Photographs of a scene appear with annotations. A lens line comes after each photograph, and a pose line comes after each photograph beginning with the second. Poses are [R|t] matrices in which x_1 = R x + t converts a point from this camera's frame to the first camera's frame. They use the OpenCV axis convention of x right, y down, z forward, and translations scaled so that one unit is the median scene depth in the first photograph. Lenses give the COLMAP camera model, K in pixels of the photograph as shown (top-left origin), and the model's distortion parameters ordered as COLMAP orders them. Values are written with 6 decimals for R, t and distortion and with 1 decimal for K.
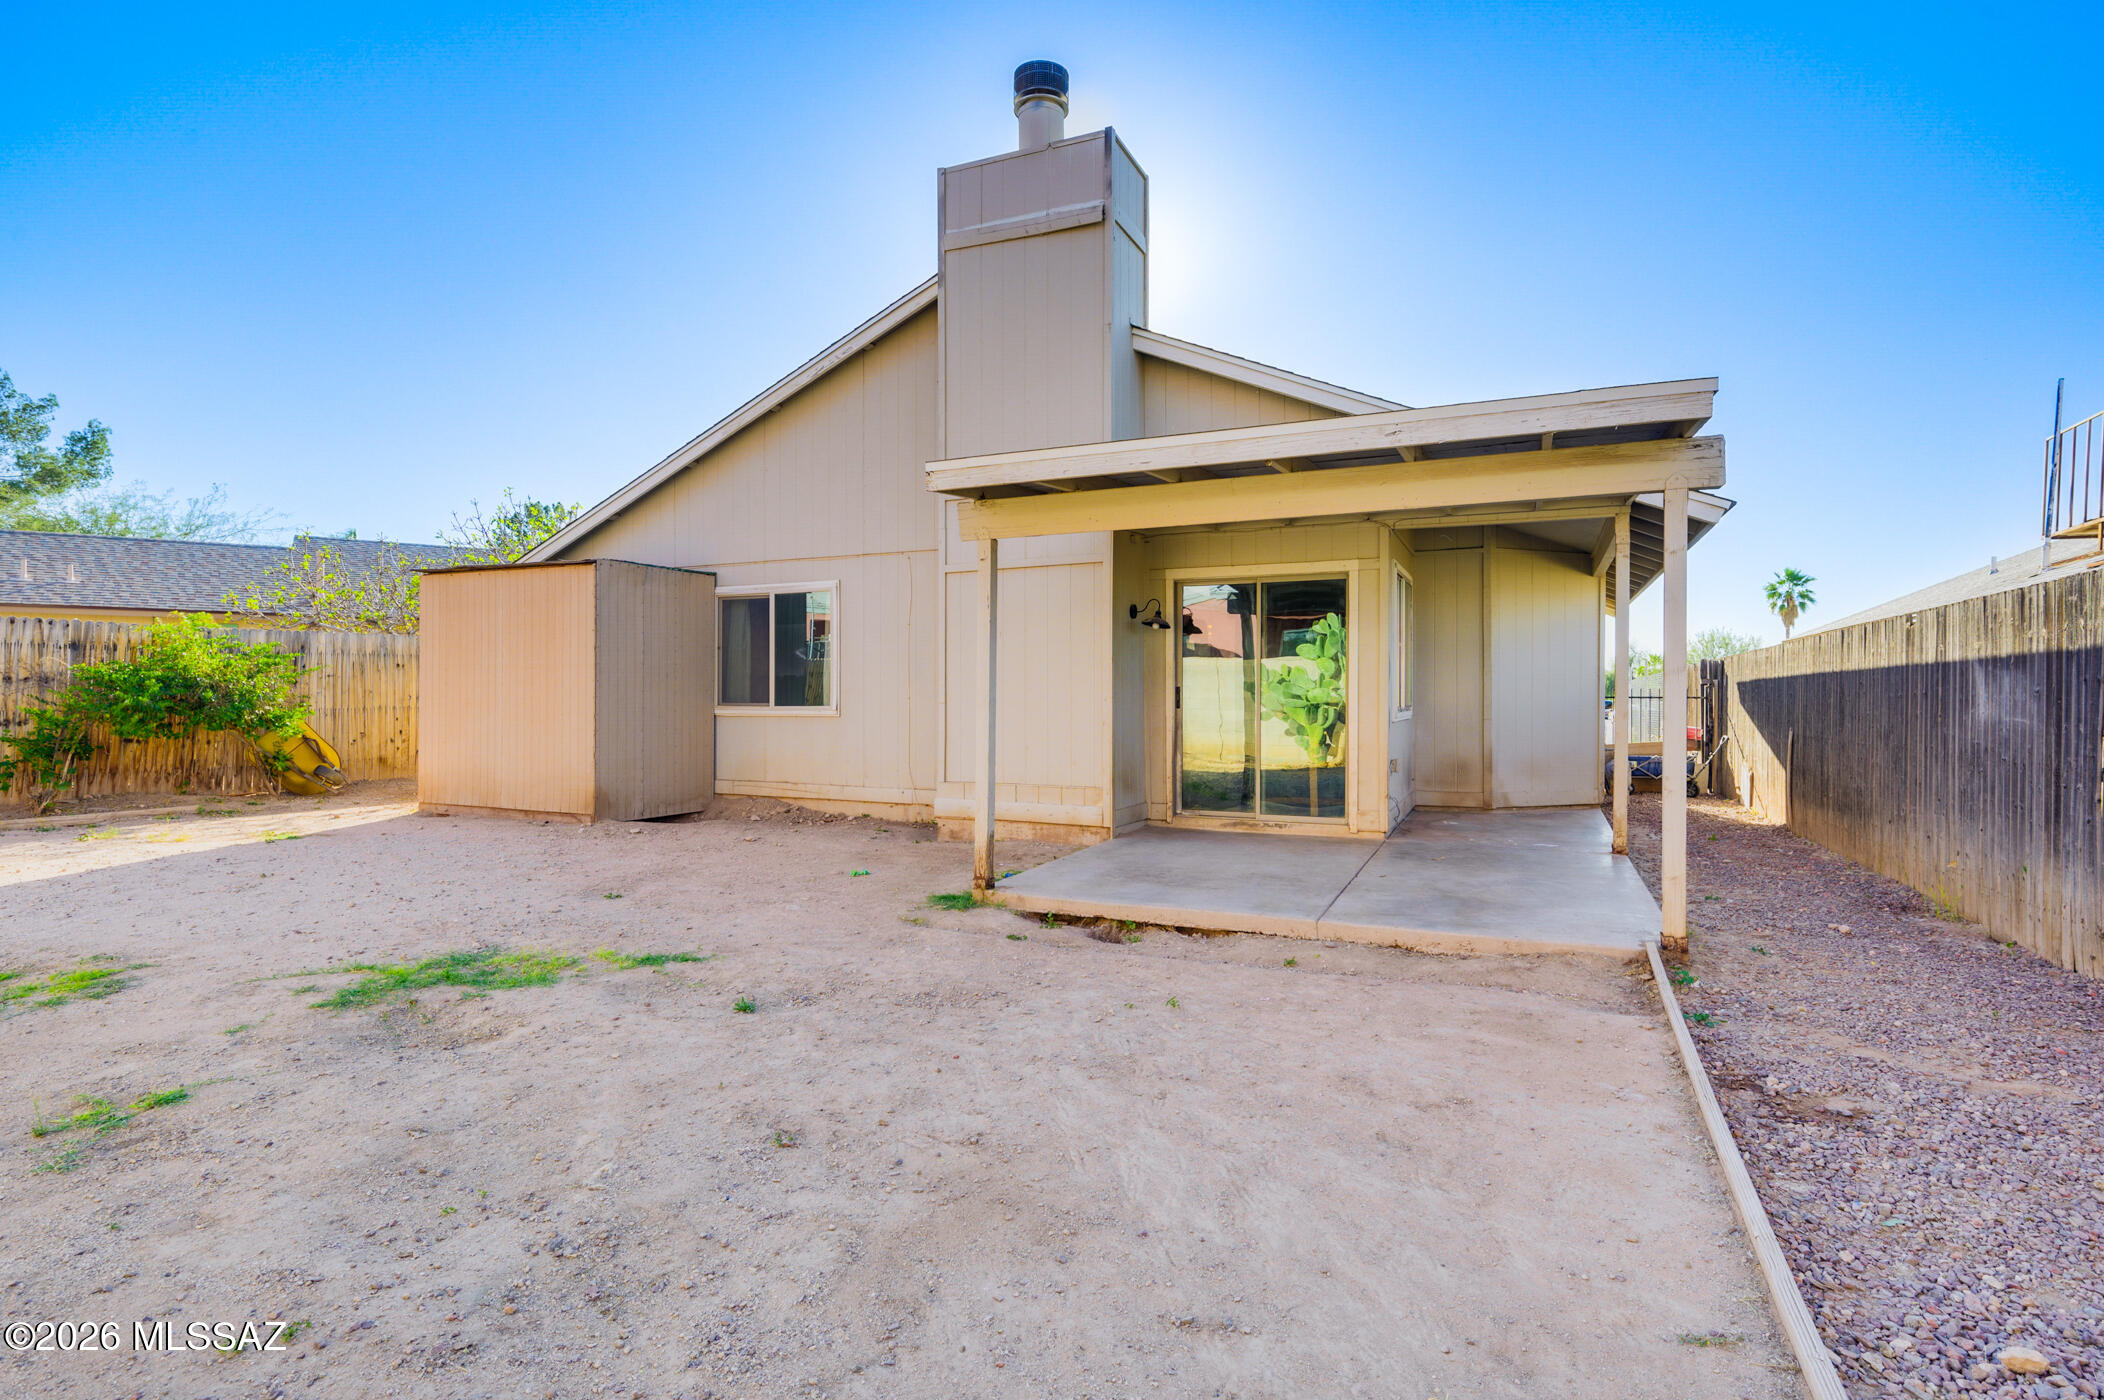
lens RADIAL K [[1028.4, 0, 1040.3], [0, 1028.4, 697.3], [0, 0, 1]] dist [-0.000868, -0.001494]
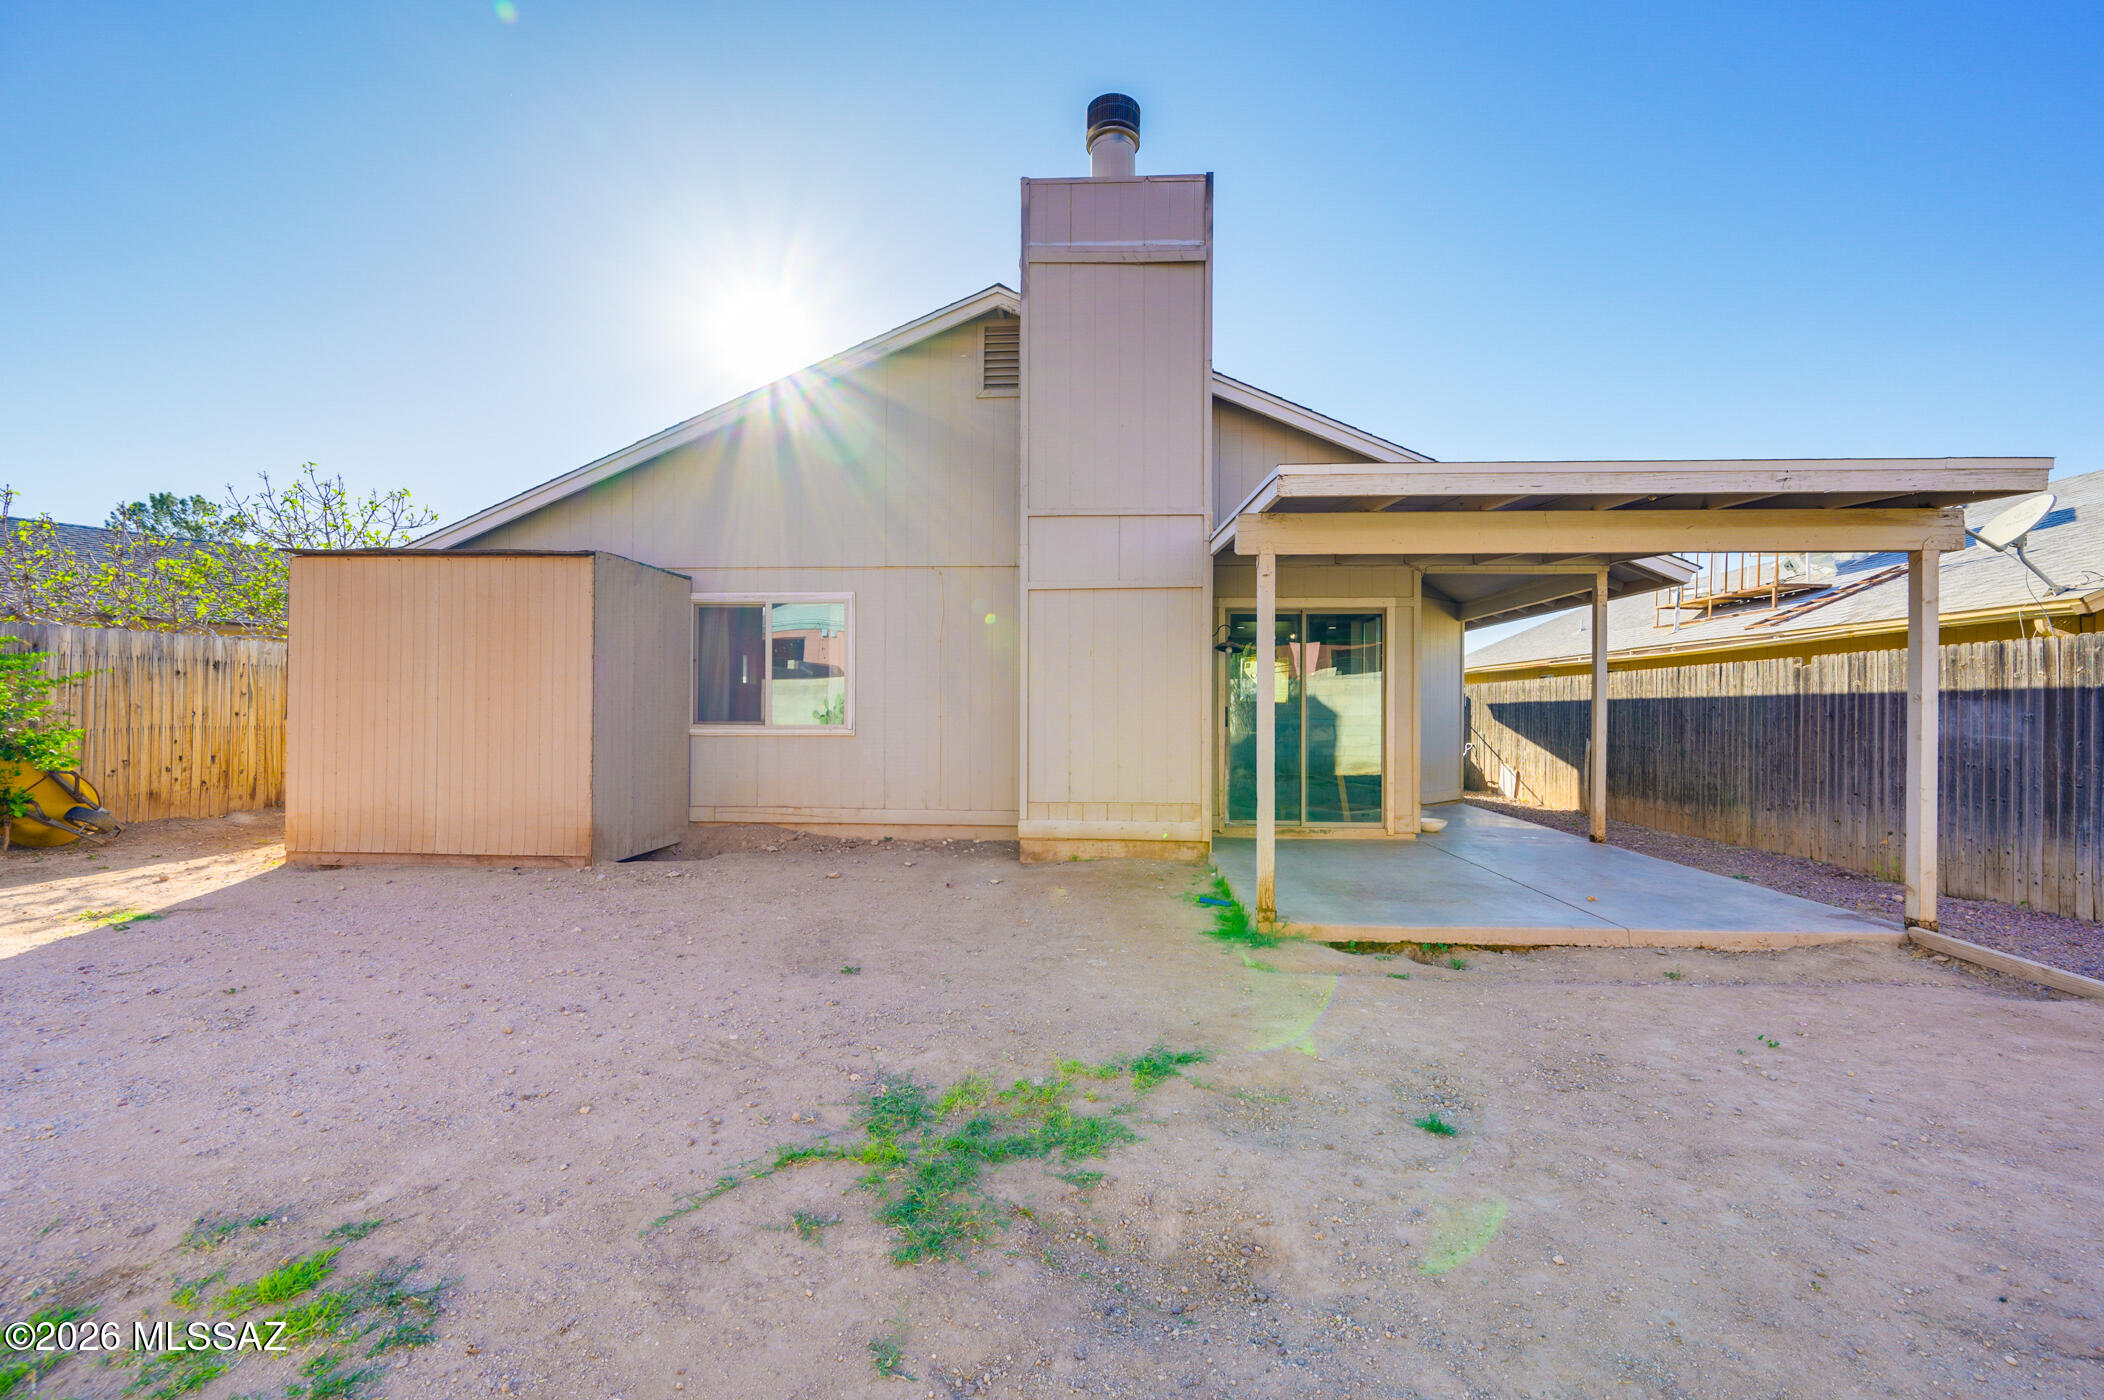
lens RADIAL K [[850.4, 0, 1047.4], [0, 850.4, 707.4], [0, 0, 1]] dist [-0.002275, 0.000697]
pose [[0.929540, 0.003677, 0.368702, -0.390286], [-0.002458, 0.999990, -0.003775, -0.006056], [-0.368713, 0.002603, 0.929540, 0.250324]]
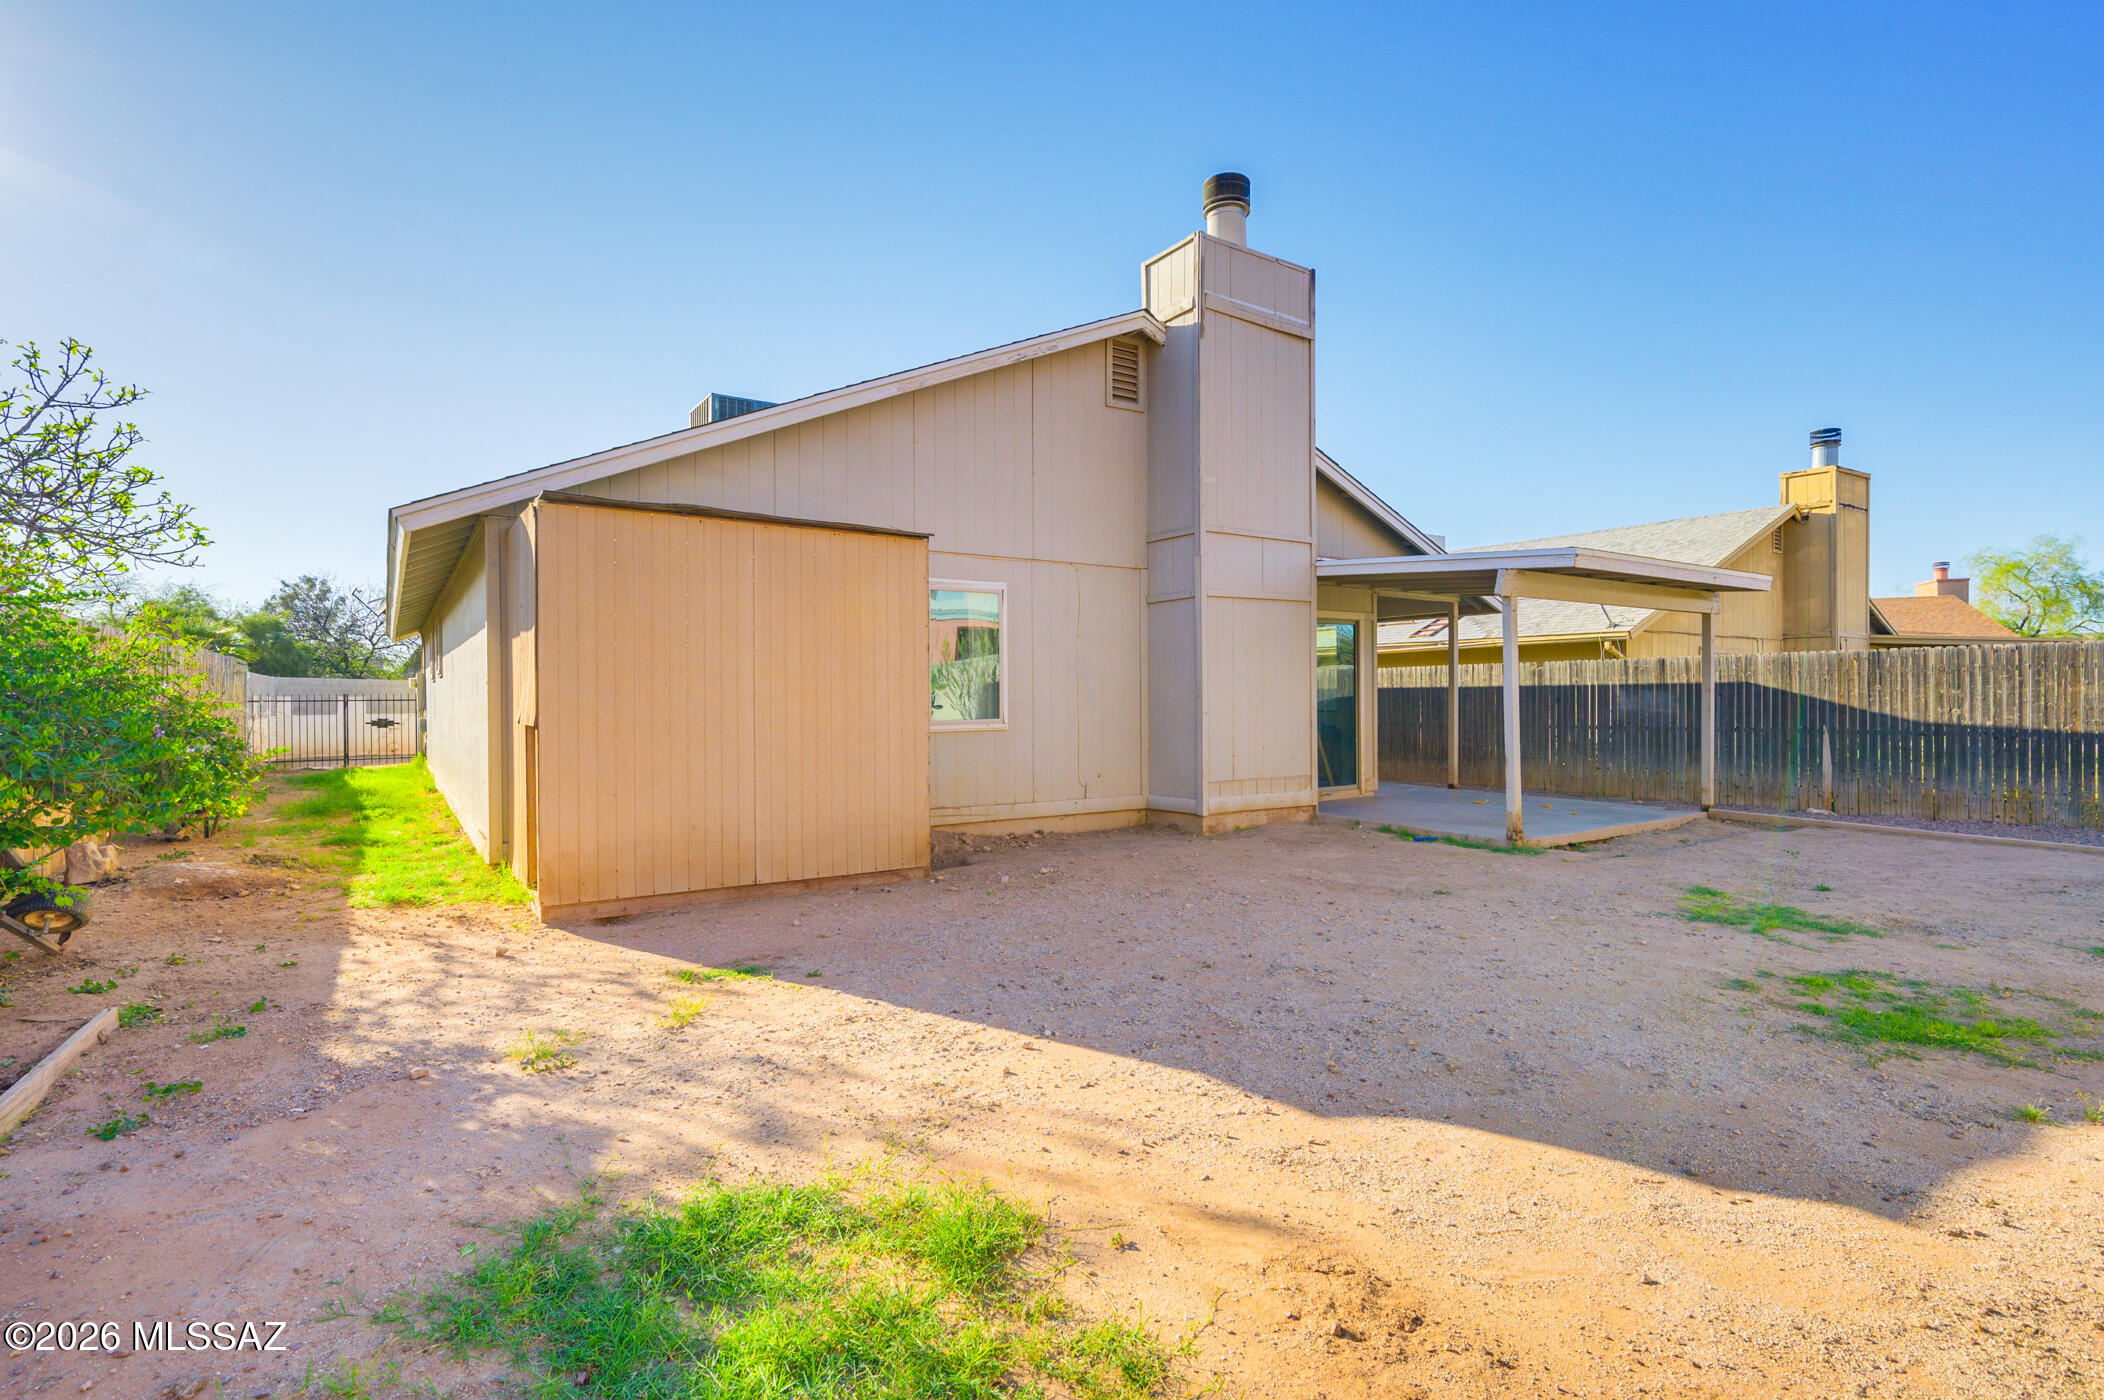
lens RADIAL K [[1028.4, 0, 1044.6], [0, 1028.4, 692.6], [0, 0, 1]] dist [-0.000868, -0.001494]
pose [[0.516918, -0.000813, 0.856035, -1.187332], [0.007416, 0.999966, -0.003528, -0.013672], [-0.856003, 0.008172, 0.516906, 0.599950]]
